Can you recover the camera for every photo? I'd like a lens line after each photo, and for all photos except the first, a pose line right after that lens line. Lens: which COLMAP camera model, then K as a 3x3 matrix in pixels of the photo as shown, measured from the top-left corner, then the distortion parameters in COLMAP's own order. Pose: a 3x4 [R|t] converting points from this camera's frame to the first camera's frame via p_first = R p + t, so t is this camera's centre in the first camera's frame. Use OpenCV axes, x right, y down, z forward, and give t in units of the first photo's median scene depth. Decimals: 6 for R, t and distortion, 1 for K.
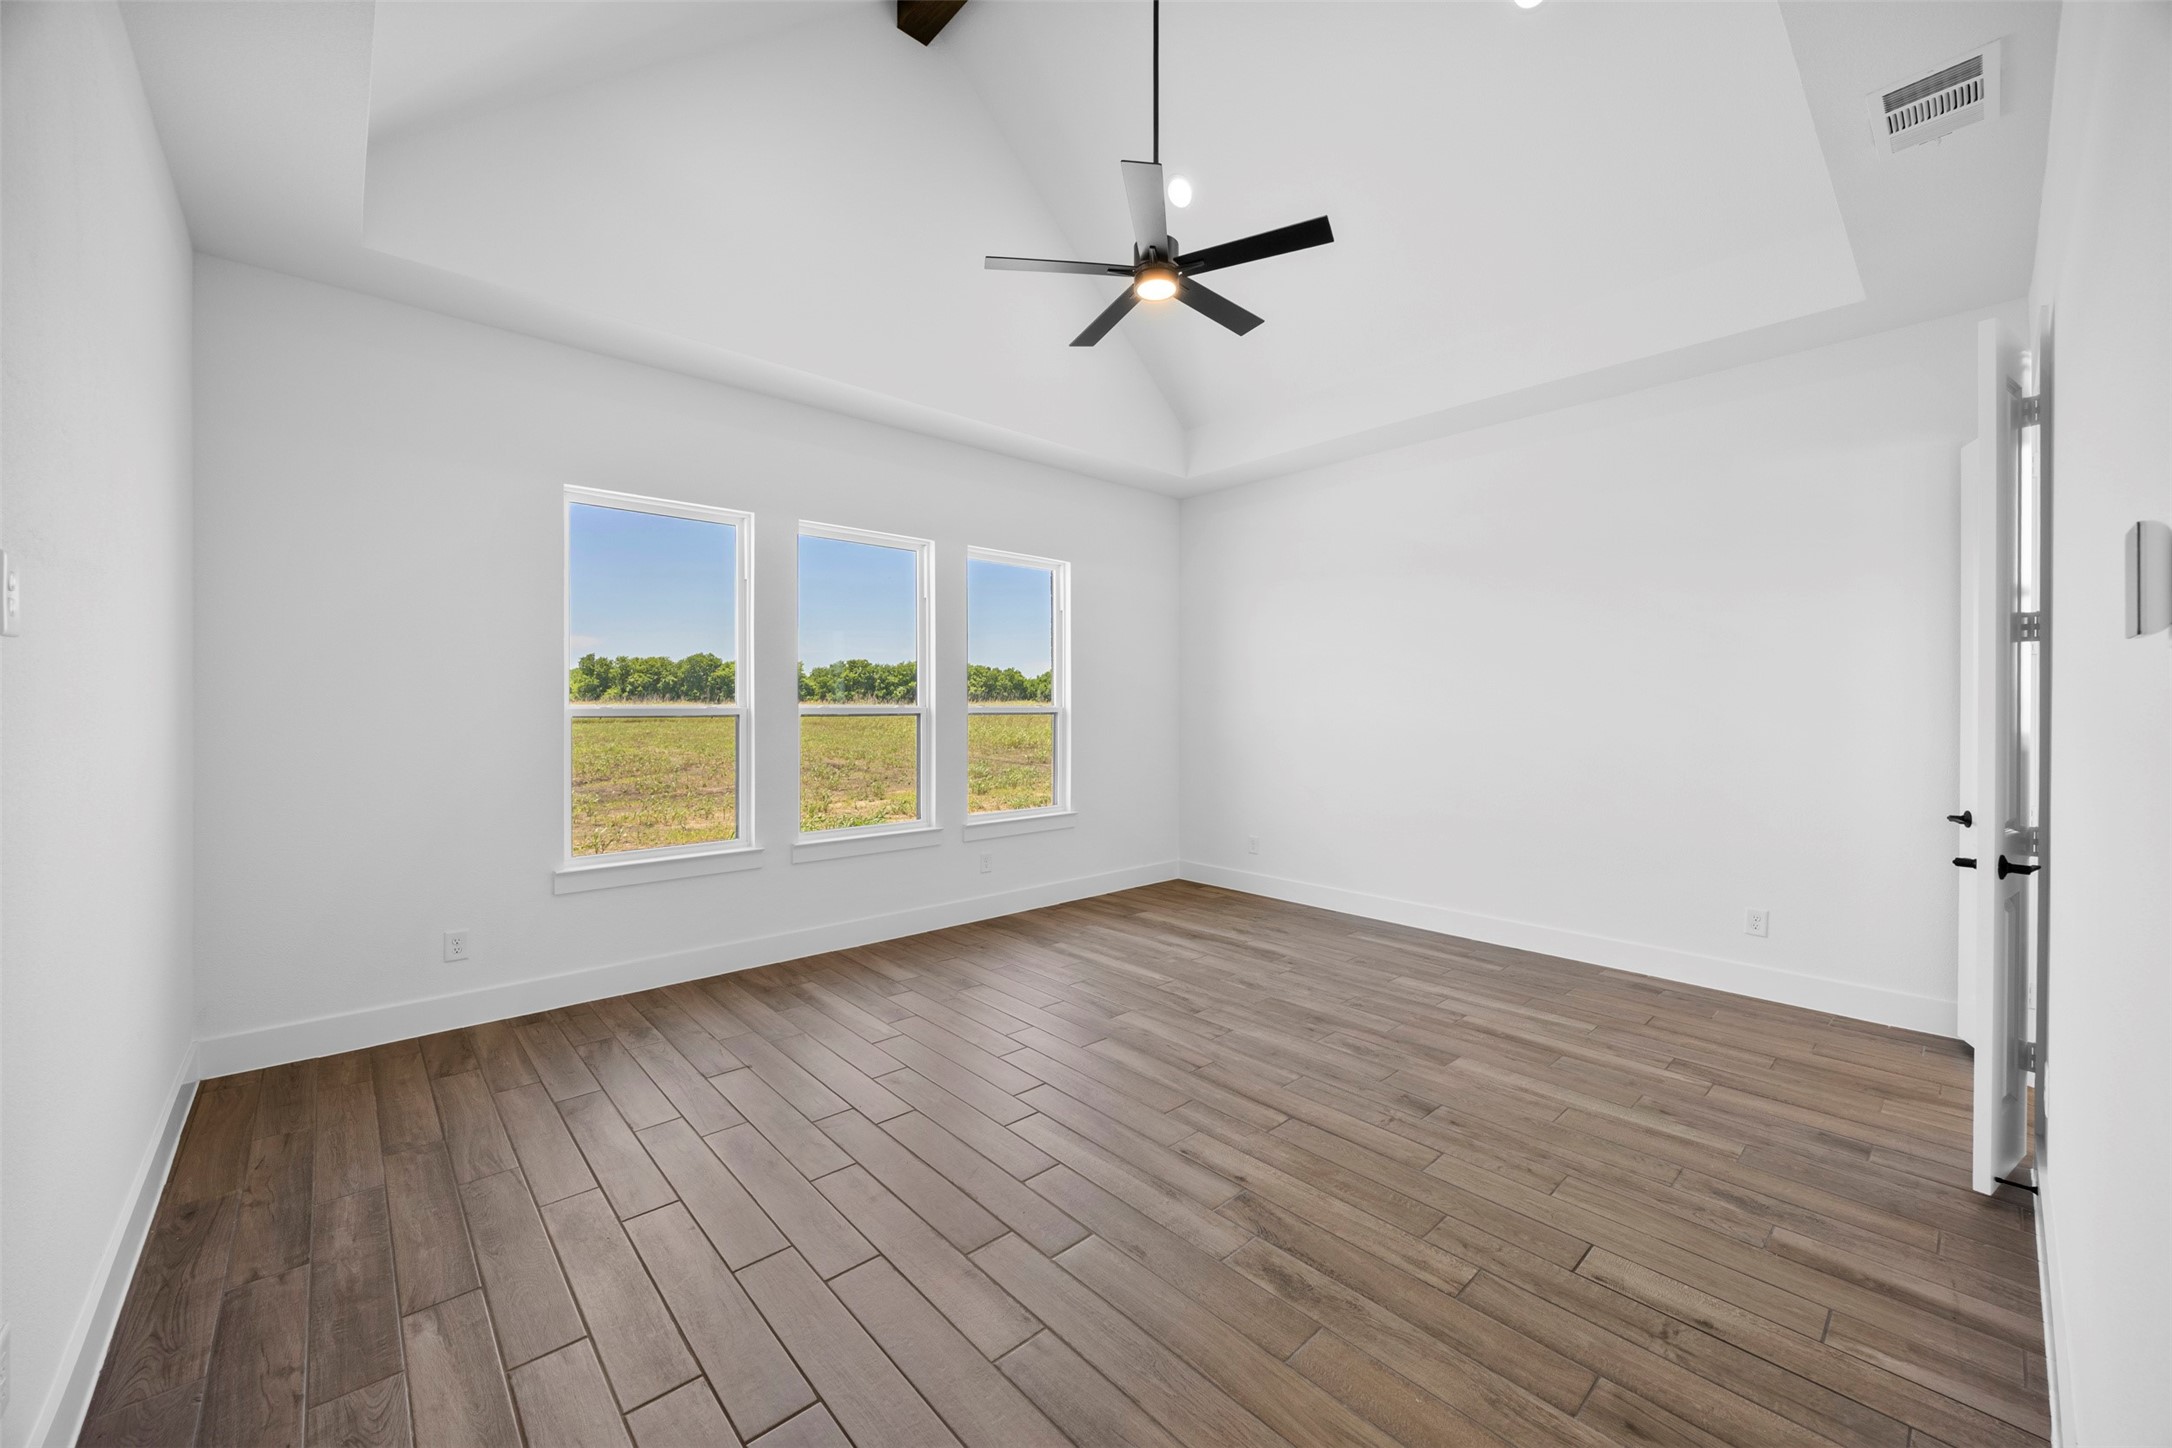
lens RADIAL K [[836.1, 0, 1082.8], [0, 836.1, 712.3], [0, 0, 1]] dist [0.002180, 0.000113]
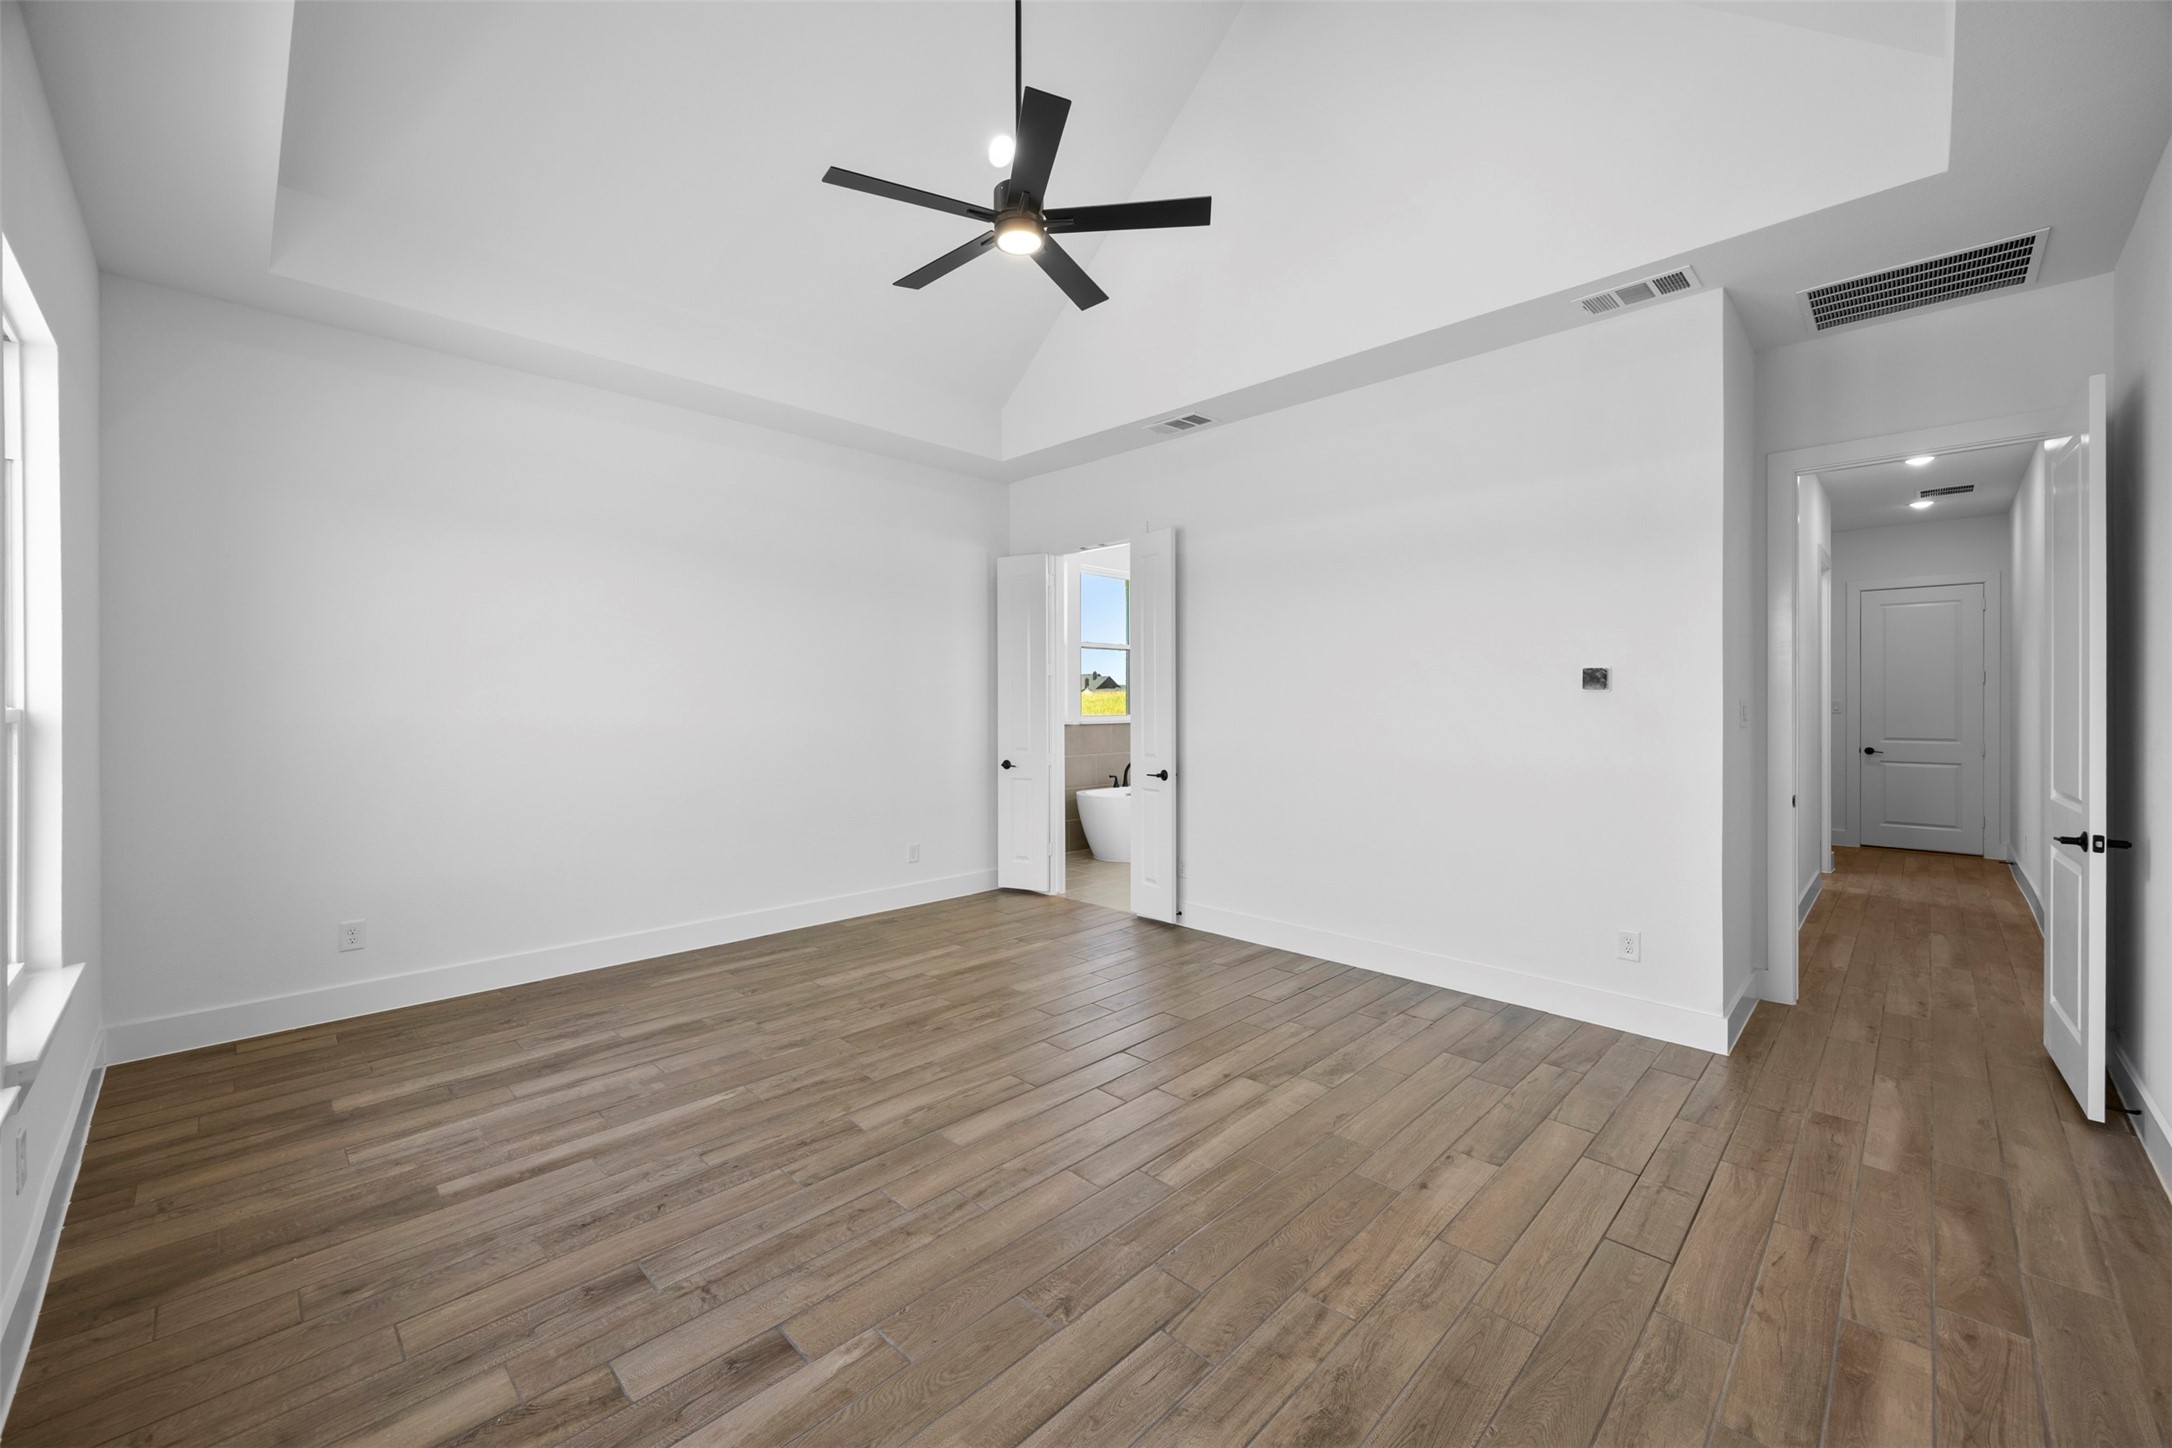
lens RADIAL K [[836.1, 0, 1087.2], [0, 836.1, 713.8], [0, 0, 1]] dist [0.002180, 0.000113]
pose [[-0.050980, -0.014403, 0.998596, -0.666625], [0.006826, 0.999868, 0.014770, -0.010008], [-0.998676, 0.007570, -0.050875, 0.793964]]
